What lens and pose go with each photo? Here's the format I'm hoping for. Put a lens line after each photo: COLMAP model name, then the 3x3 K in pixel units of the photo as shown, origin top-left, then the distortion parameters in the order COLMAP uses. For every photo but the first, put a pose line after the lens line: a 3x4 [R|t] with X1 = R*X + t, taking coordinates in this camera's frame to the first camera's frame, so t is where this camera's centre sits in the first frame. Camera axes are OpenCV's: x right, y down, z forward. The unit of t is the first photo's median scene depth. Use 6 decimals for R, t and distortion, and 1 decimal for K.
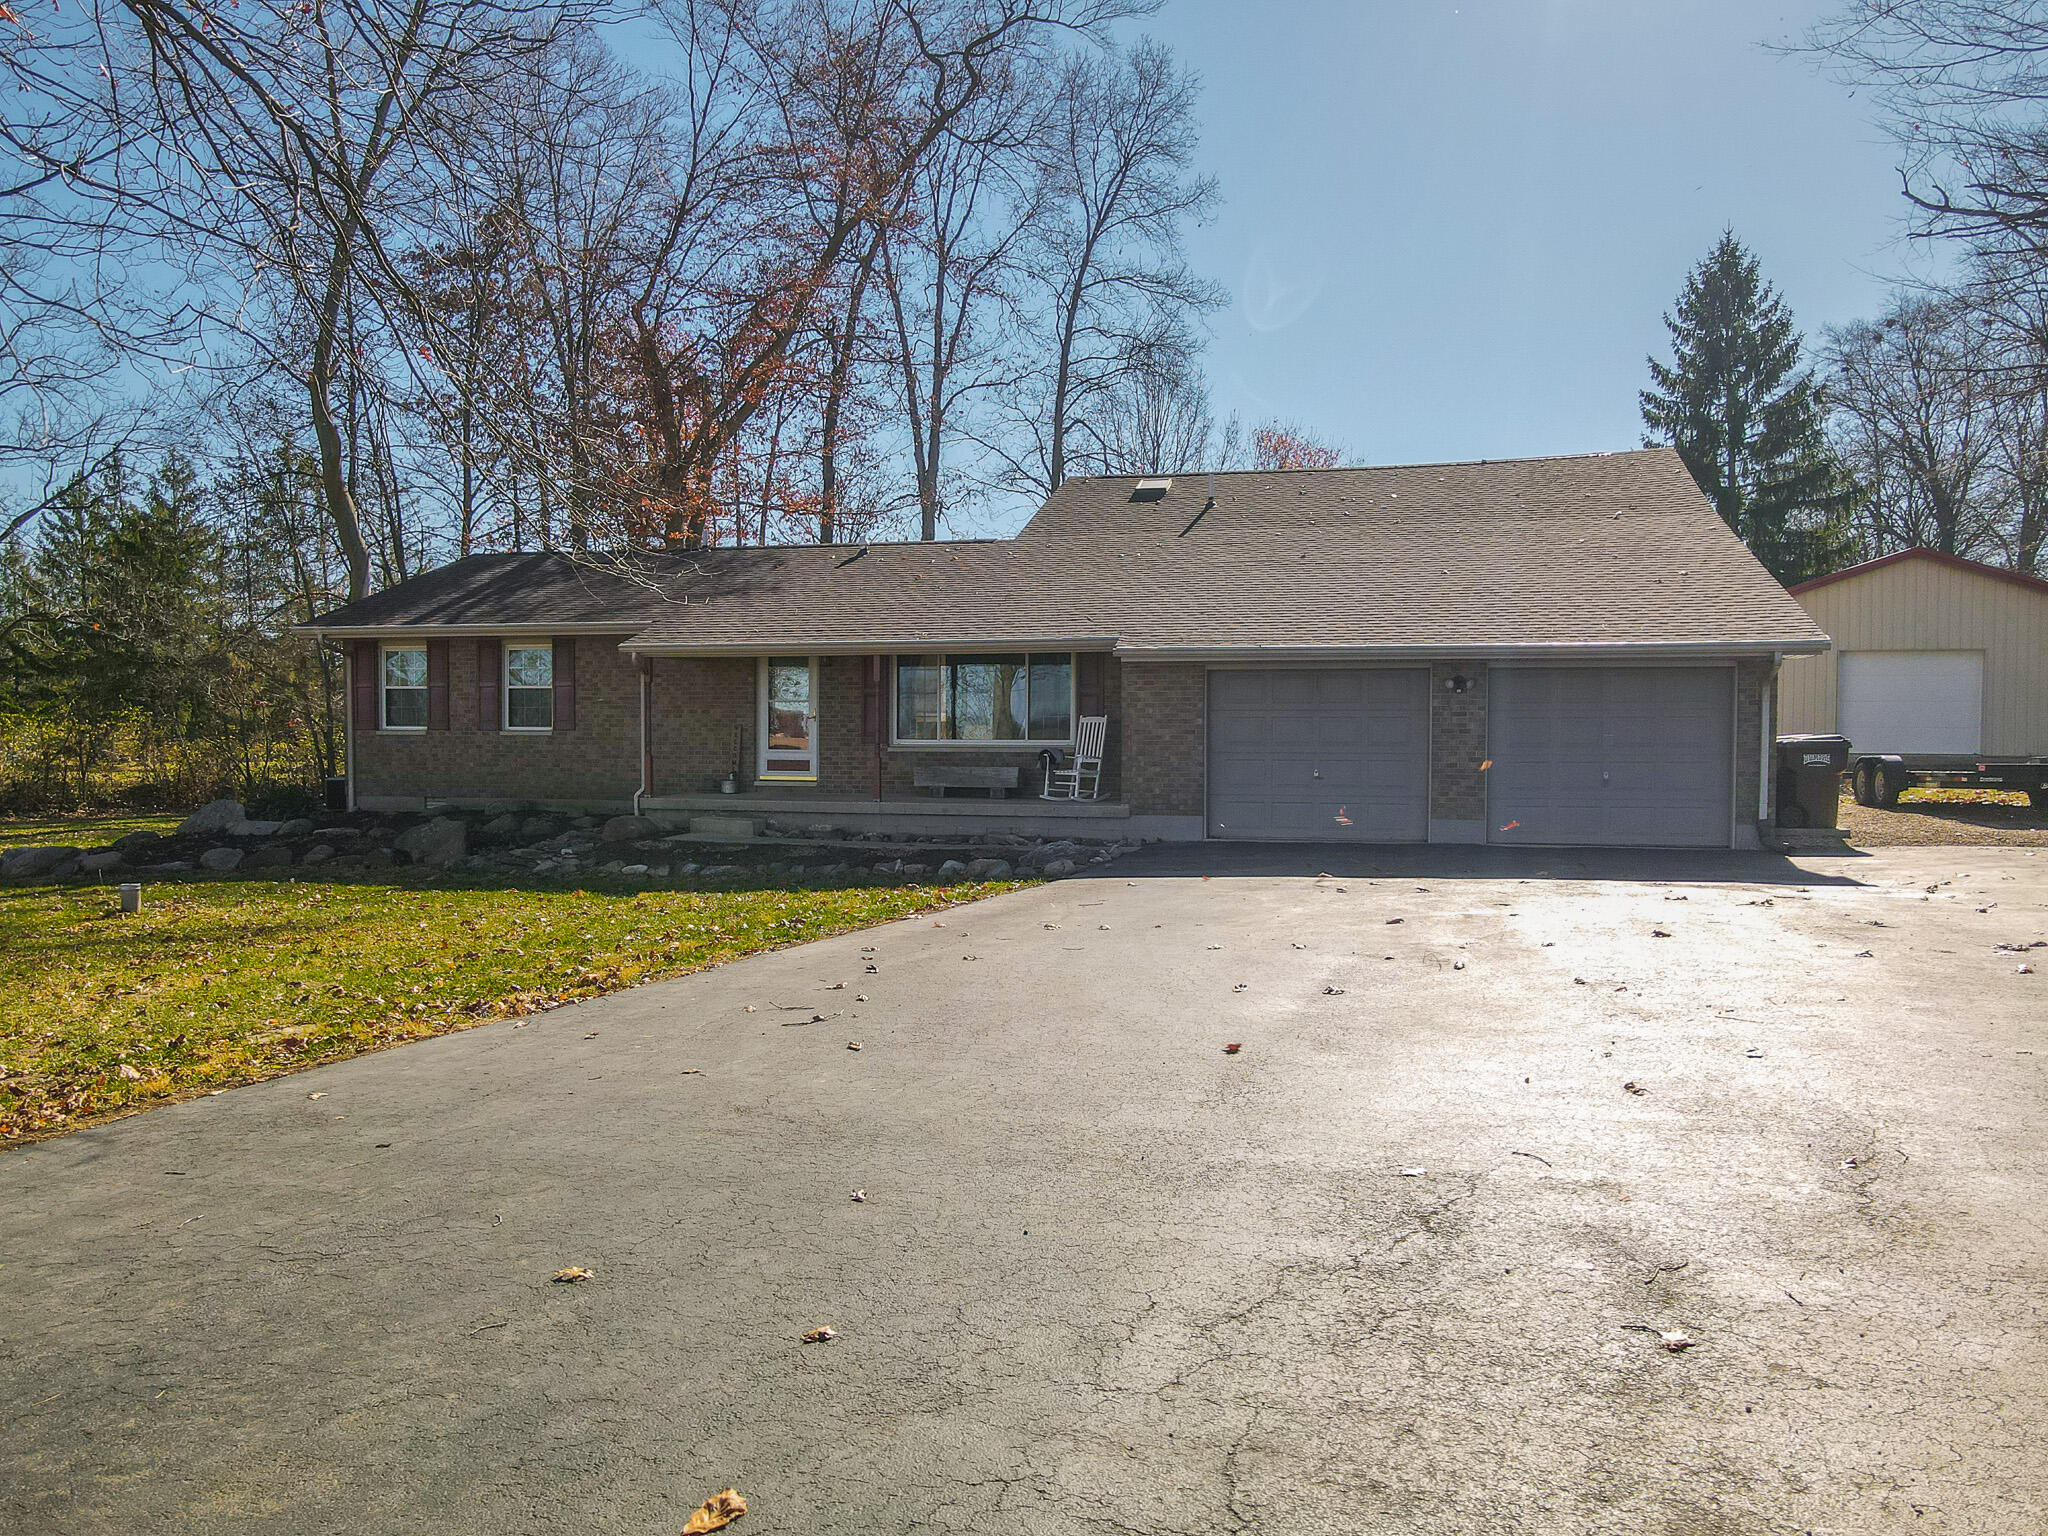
lens RADIAL K [[1513.8, 0, 1024.0], [0, 1513.8, 768.0], [0, 0, 1]] dist [-0.001854, 0.038422]
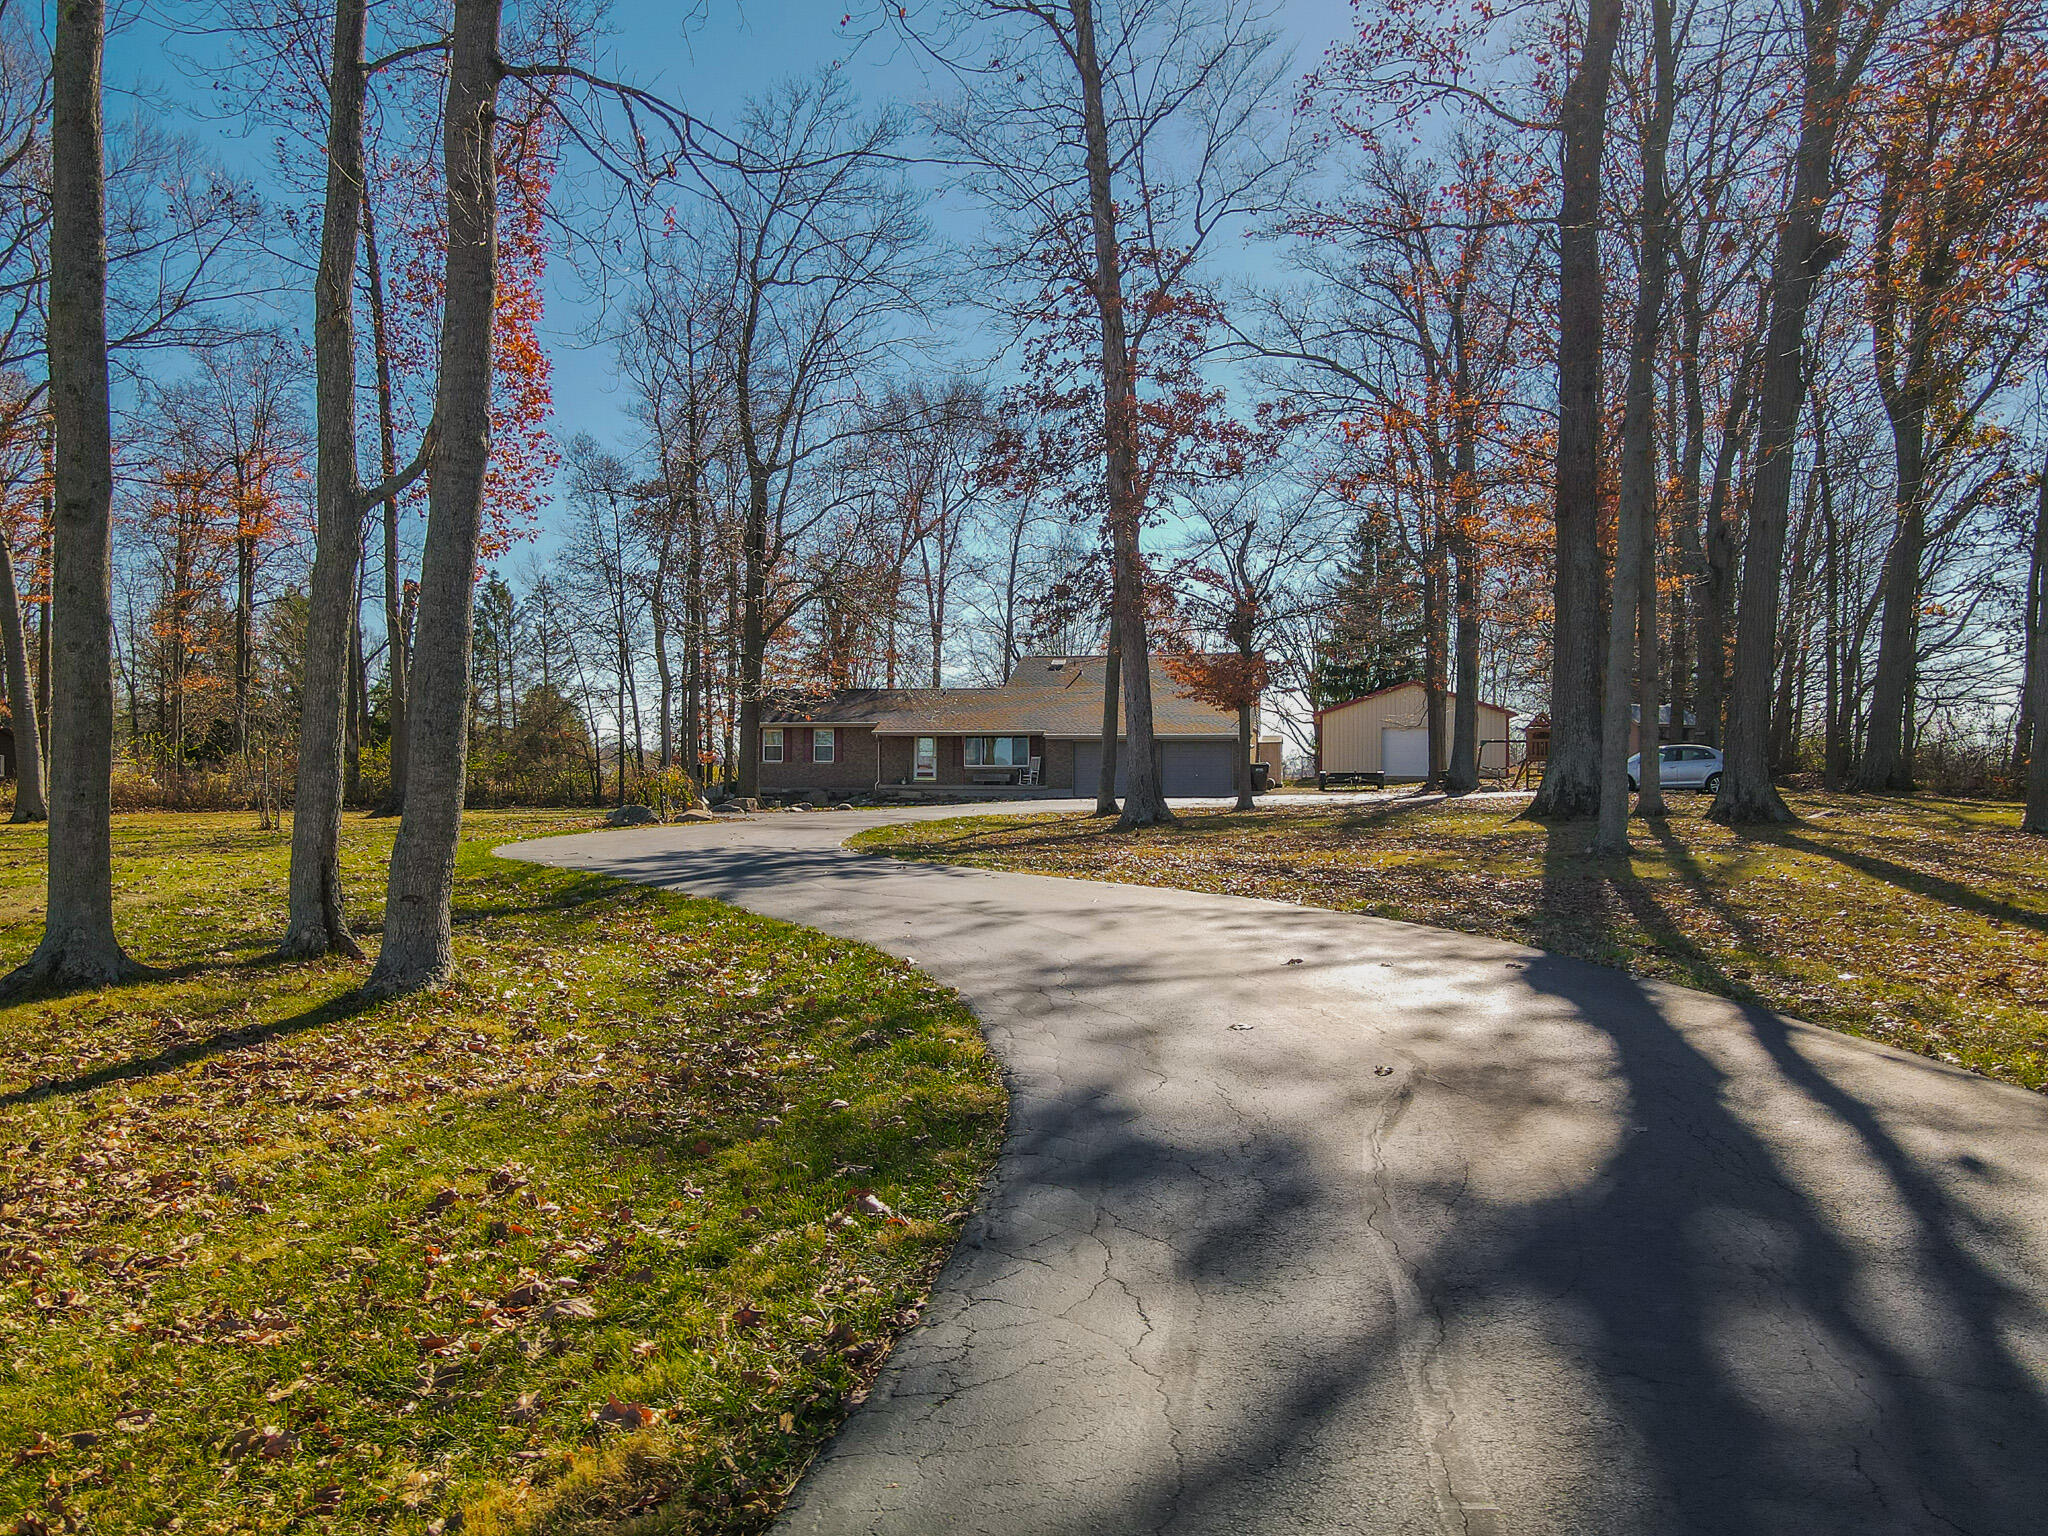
lens RADIAL K [[1528.7, 0, 1024.0], [0, 1528.7, 768.0], [0, 0, 1]] dist [-0.001182, 0.030560]
pose [[0.998706, -0.000125, 0.050859, -0.117458], [0.001745, 0.999492, -0.031816, 0.074784], [-0.050830, 0.031864, 0.998199, -1.786639]]
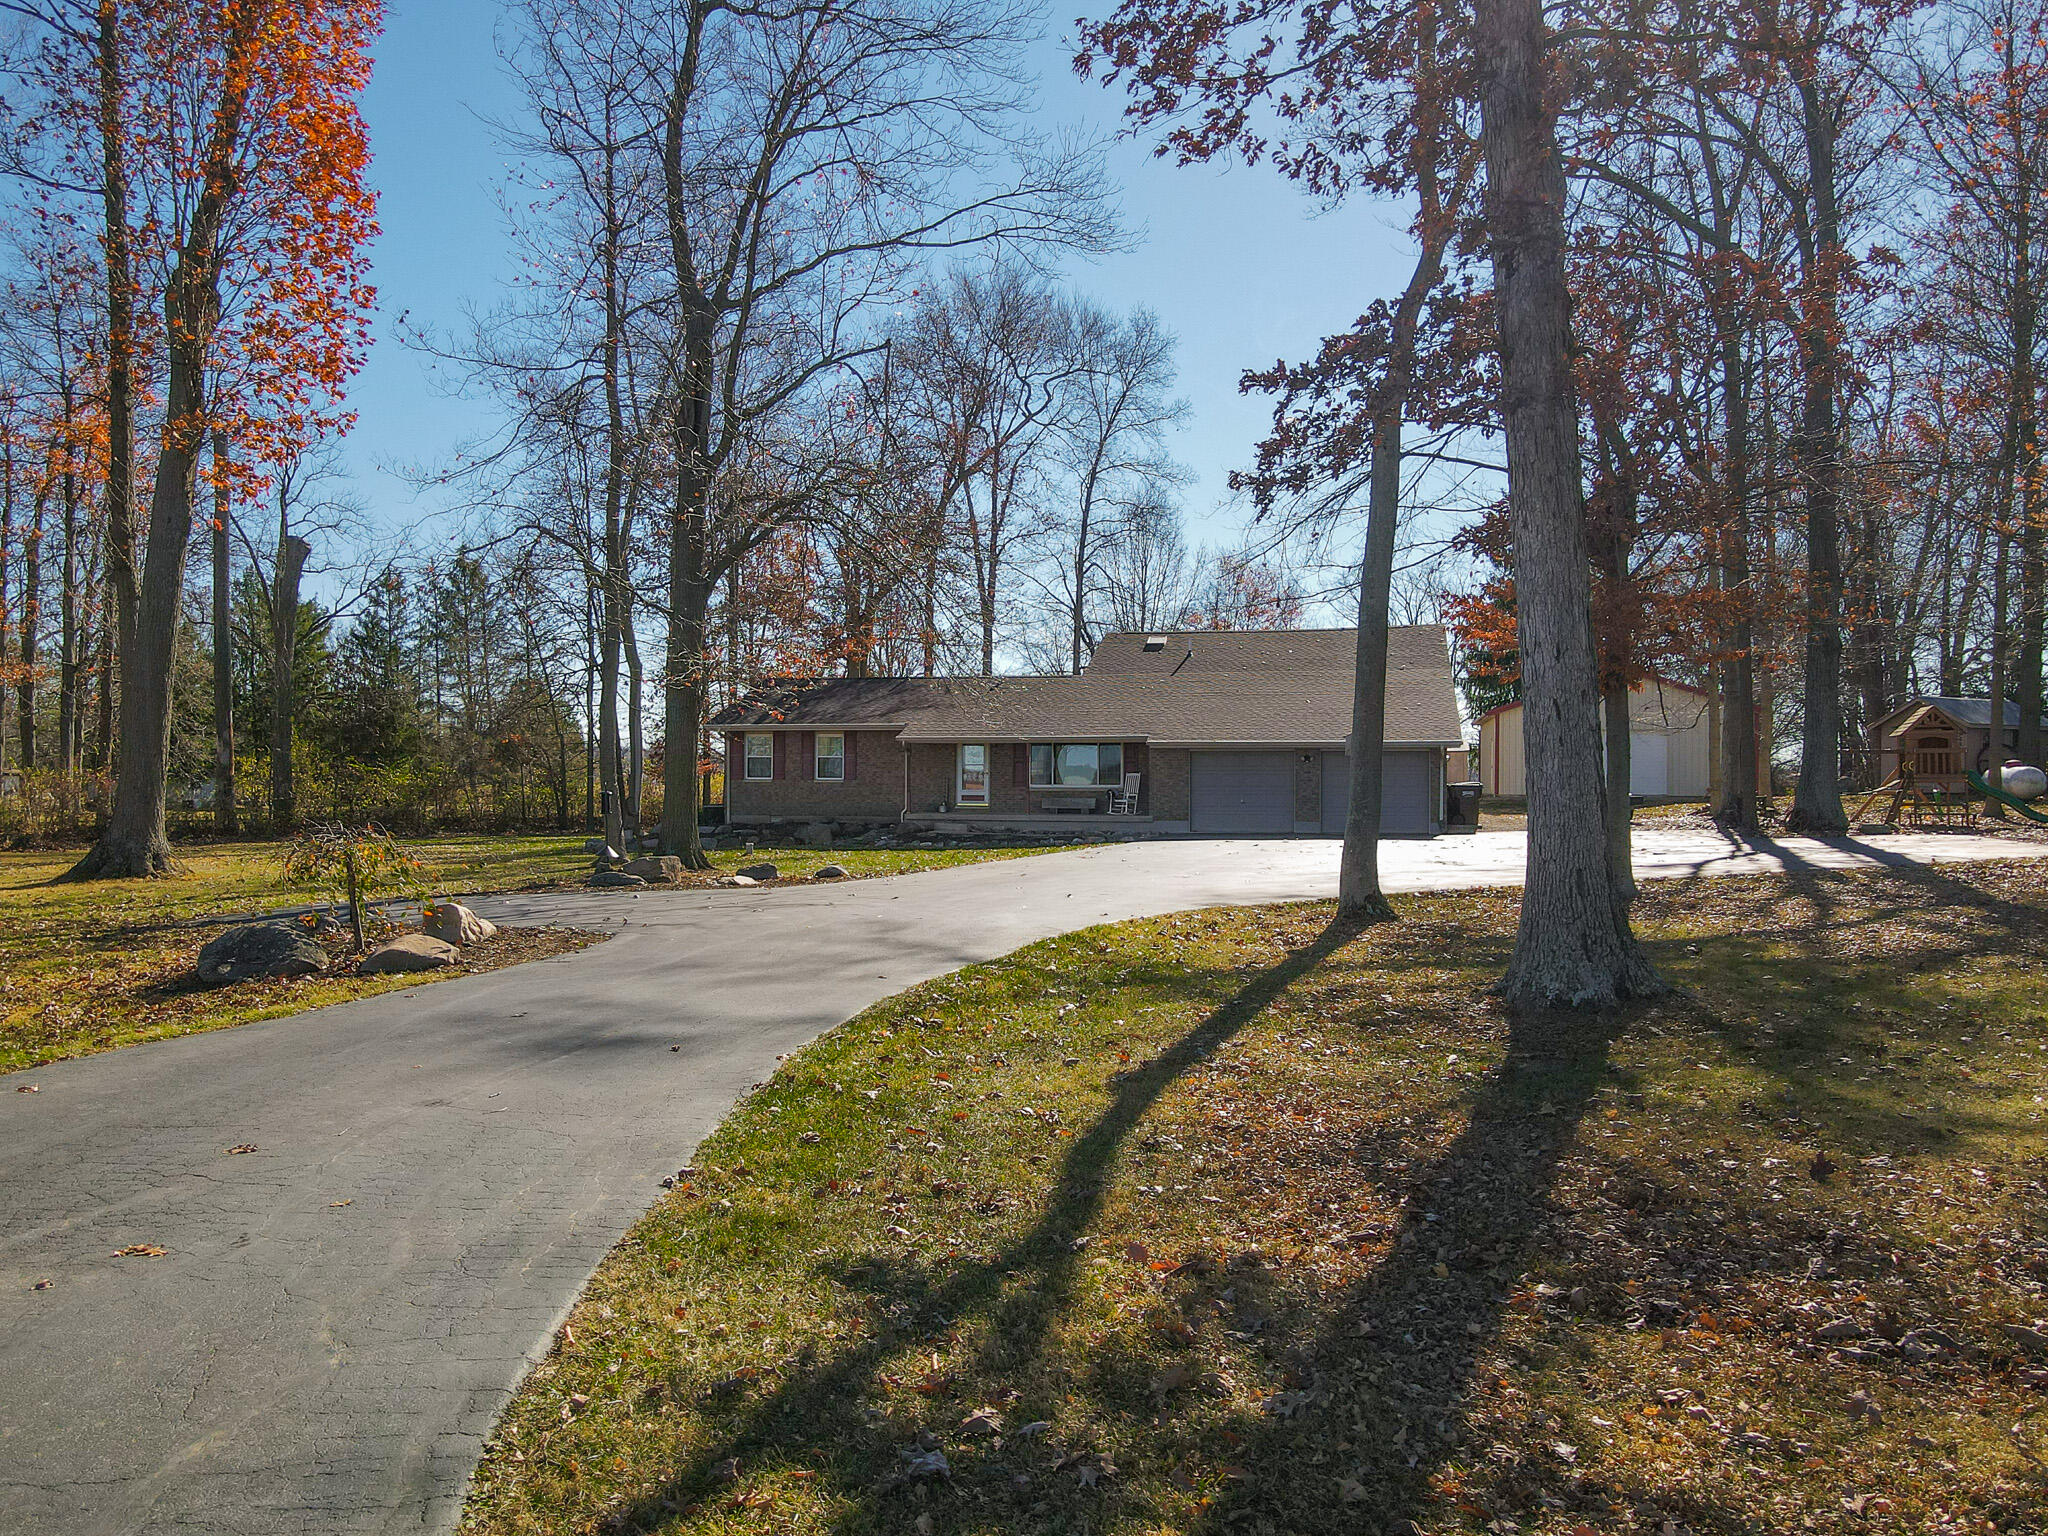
lens RADIAL K [[1528.2, 0, 1021.1], [0, 1528.2, 772.1], [0, 0, 1]] dist [-0.005807, 0.047697]
pose [[0.999843, -0.000236, 0.017737, -0.128776], [0.000770, 0.999547, -0.030100, 0.023841], [-0.017722, 0.030109, 0.999390, -0.952990]]
